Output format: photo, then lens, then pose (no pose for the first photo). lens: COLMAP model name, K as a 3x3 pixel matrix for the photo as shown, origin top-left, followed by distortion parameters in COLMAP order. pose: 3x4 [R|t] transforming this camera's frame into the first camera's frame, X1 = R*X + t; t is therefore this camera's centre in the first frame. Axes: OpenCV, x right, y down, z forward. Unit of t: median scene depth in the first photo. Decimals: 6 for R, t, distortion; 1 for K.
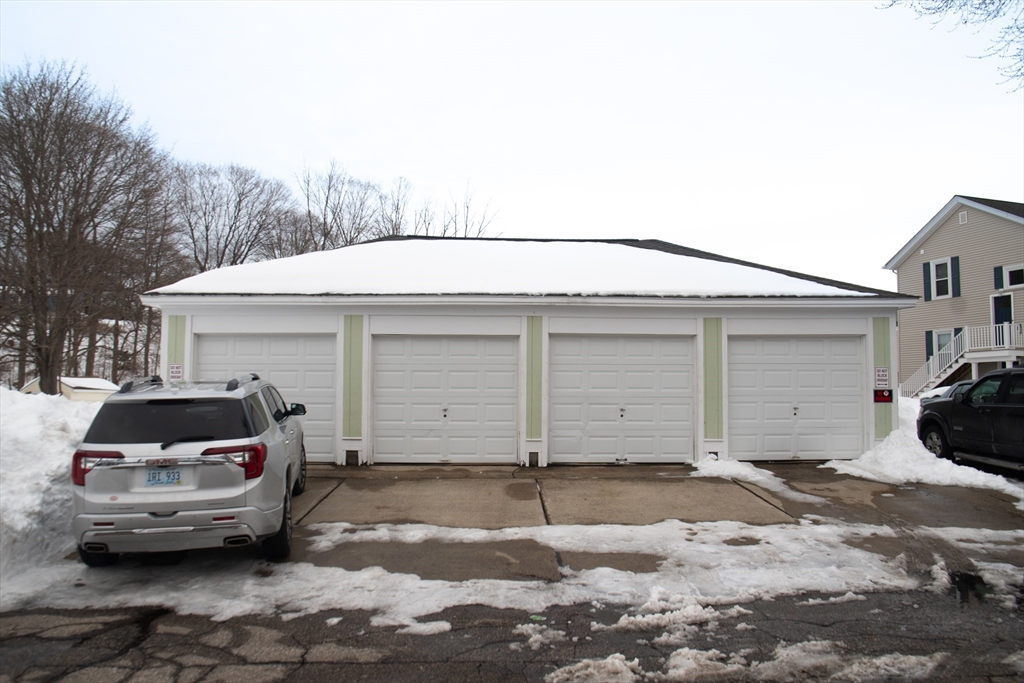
lens RADIAL K [[716.9, 0, 511.7], [0, 716.9, 352.7], [0, 0, 1]] dist [-0.117938, -0.000894]
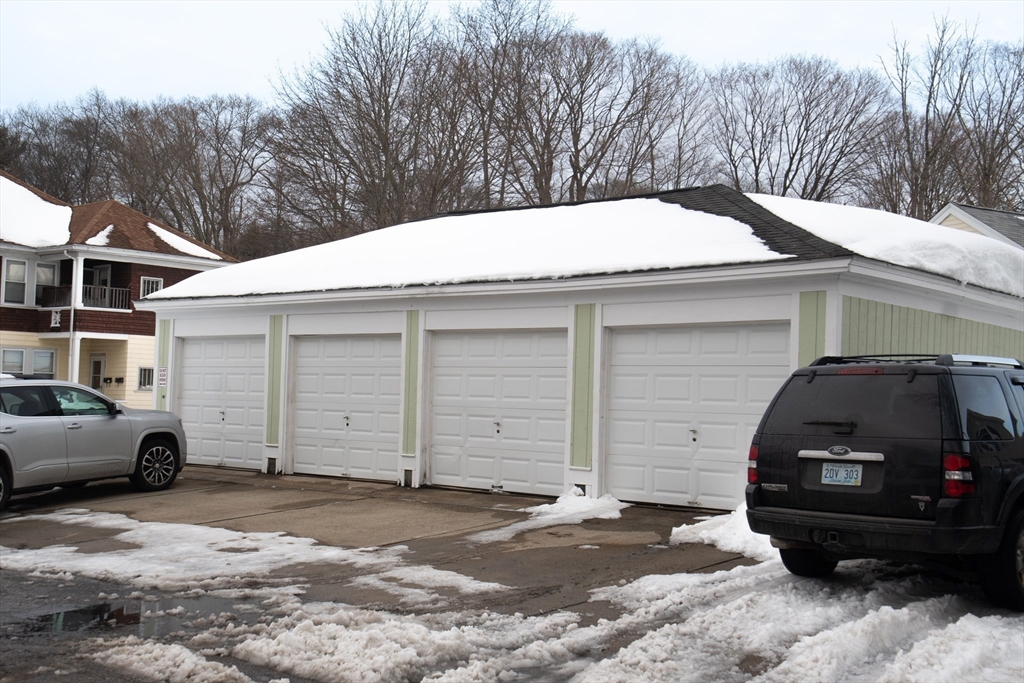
lens RADIAL K [[1174.0, 0, 511.9], [0, 1174.0, 343.3], [0, 0, 1]] dist [0.060000, 0.000000]
pose [[0.754975, -0.014337, -0.655597, 1.041541], [0.012481, 0.999894, -0.007493, 0.000061], [0.655635, -0.002525, 0.755074, 0.021647]]
